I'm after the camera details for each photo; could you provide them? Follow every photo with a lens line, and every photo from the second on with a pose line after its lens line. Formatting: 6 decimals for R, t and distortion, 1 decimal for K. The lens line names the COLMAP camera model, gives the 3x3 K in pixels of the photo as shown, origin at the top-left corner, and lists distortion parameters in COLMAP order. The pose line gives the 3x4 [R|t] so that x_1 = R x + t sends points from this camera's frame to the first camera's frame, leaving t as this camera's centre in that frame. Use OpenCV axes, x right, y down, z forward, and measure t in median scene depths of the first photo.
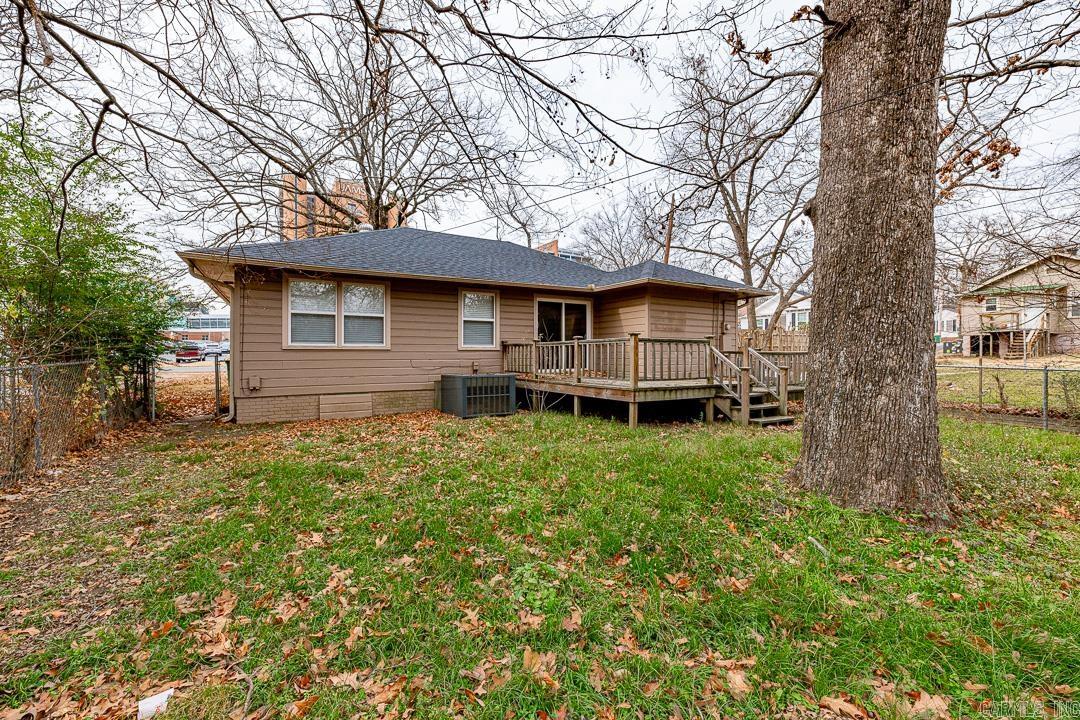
lens RADIAL K [[432.2, 0, 537.9], [0, 432.2, 356.6], [0, 0, 1]] dist [-0.000084, -0.000076]
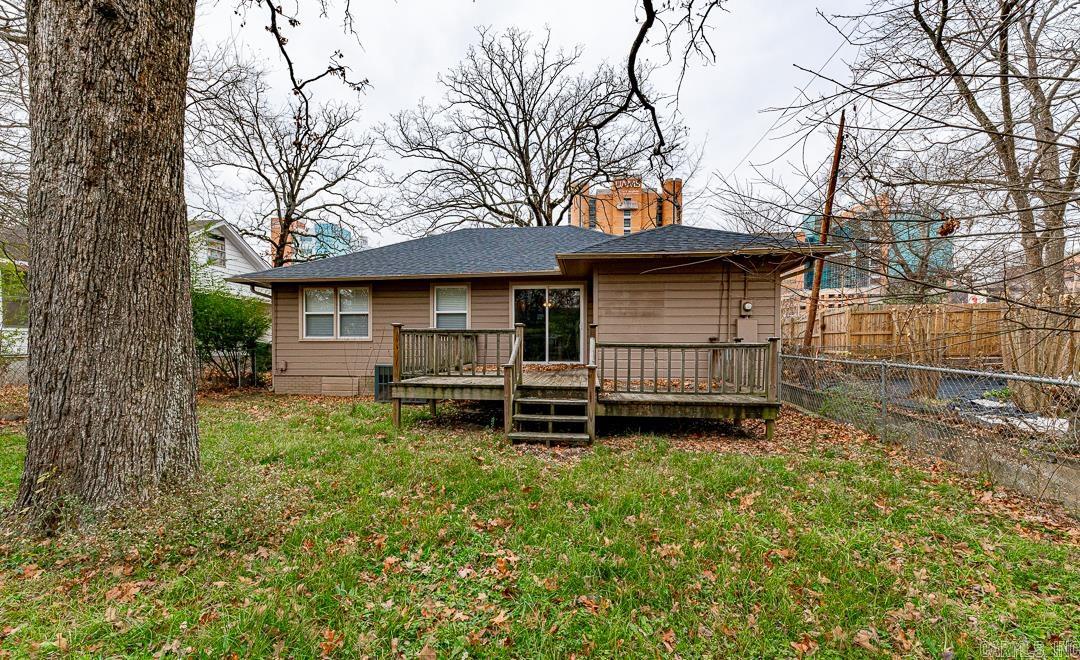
lens RADIAL K [[445.6, 0, 537.2], [0, 445.6, 350.2], [0, 0, 1]] dist [0.009566, -0.000025]
pose [[0.799551, 0.010746, -0.600502, 0.742529], [-0.004651, 0.999921, 0.011702, -0.007916], [0.600580, -0.006563, 0.799537, 0.288670]]
